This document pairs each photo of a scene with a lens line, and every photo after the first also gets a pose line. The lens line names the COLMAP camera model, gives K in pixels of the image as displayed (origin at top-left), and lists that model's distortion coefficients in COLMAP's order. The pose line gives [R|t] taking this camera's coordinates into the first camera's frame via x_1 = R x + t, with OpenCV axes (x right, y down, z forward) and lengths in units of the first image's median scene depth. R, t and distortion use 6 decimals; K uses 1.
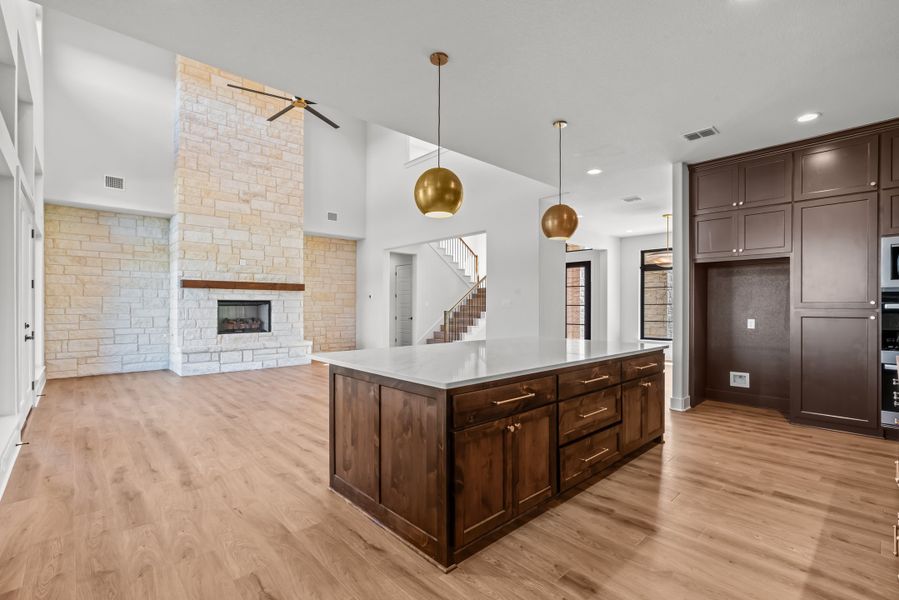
lens RADIAL K [[405.3, 0, 451.1], [0, 405.3, 304.2], [0, 0, 1]] dist [-0.023238, 0.008435]
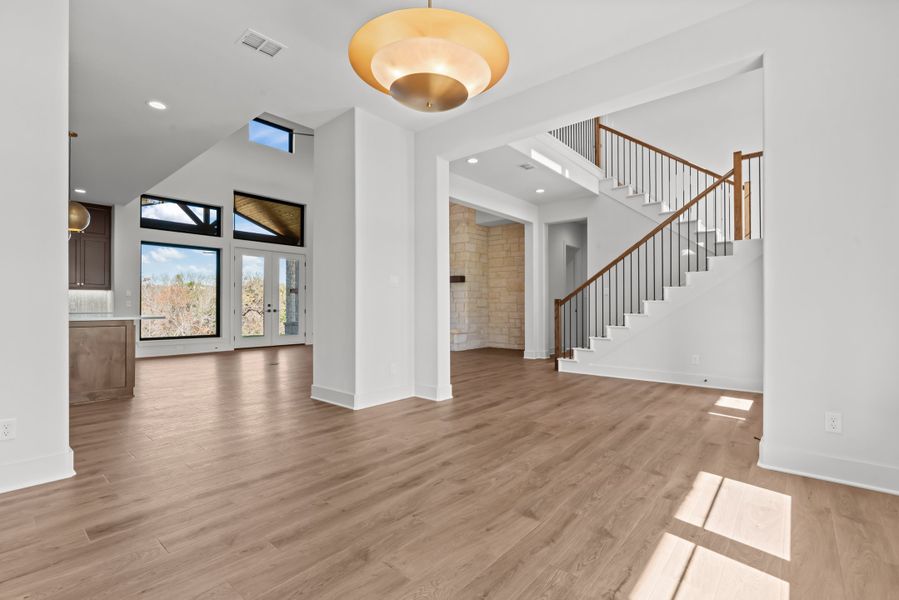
lens RADIAL K [[403.9, 0, 449.5], [0, 403.9, 300.0], [0, 0, 1]] dist [-0.000525, -0.000026]
pose [[0.108958, -0.013584, -0.993954, 0.760033], [0.003872, 0.999905, -0.013241, 0.030938], [0.994039, -0.002406, 0.109000, 0.954693]]
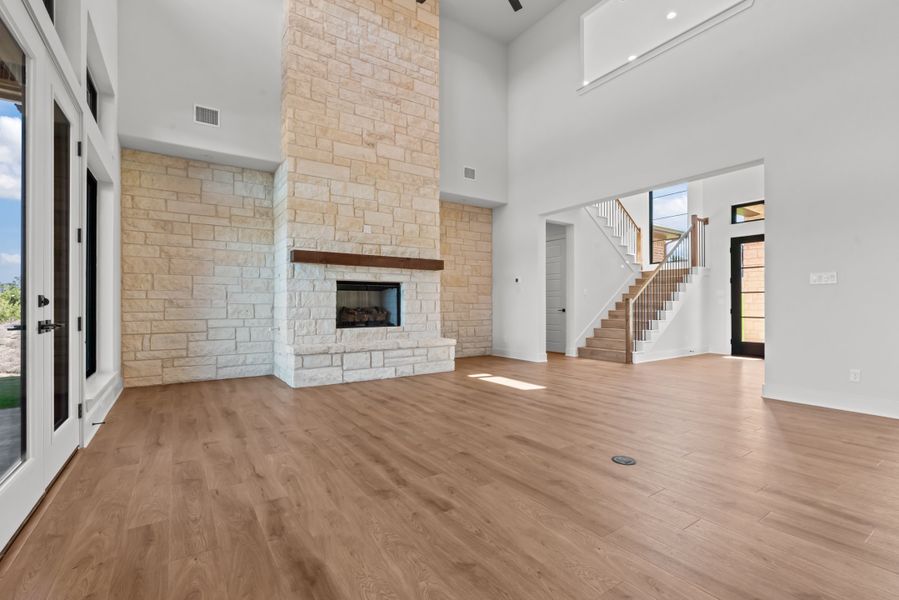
lens RADIAL K [[405.3, 0, 451.1], [0, 405.3, 304.2], [0, 0, 1]] dist [-0.023238, 0.008435]
pose [[0.987610, -0.002000, -0.156914, -0.261822], [0.002271, 0.999996, 0.001548, 0.030680], [0.156911, -0.001885, 0.987611, 0.315419]]
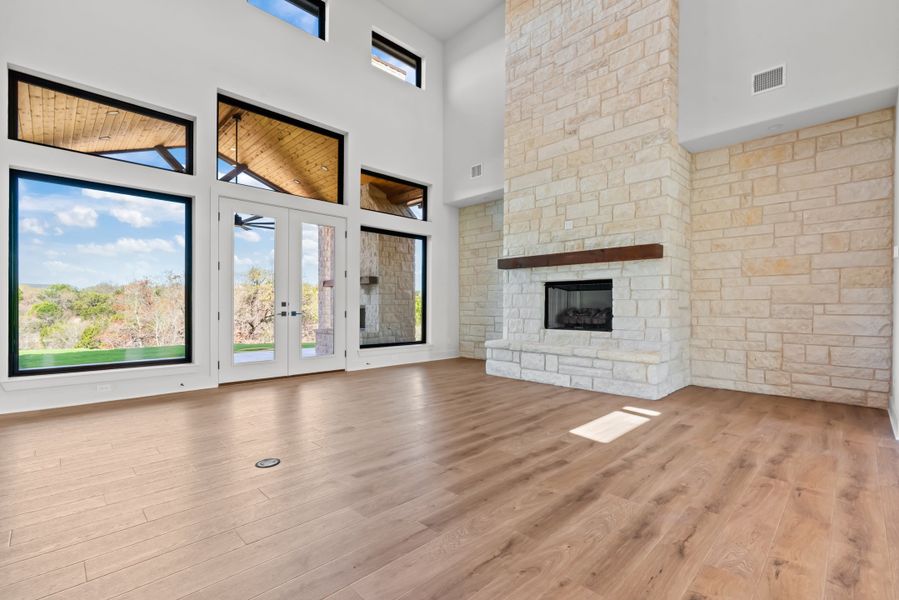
lens RADIAL K [[406.1, 0, 456.6], [0, 406.1, 304.8], [0, 0, 1]] dist [-0.001901, 0.000012]
pose [[0.039694, -0.003702, -0.999205, 0.160157], [0.001538, 0.999992, -0.003644, 0.033211], [0.999211, -0.001393, 0.039699, 0.805058]]
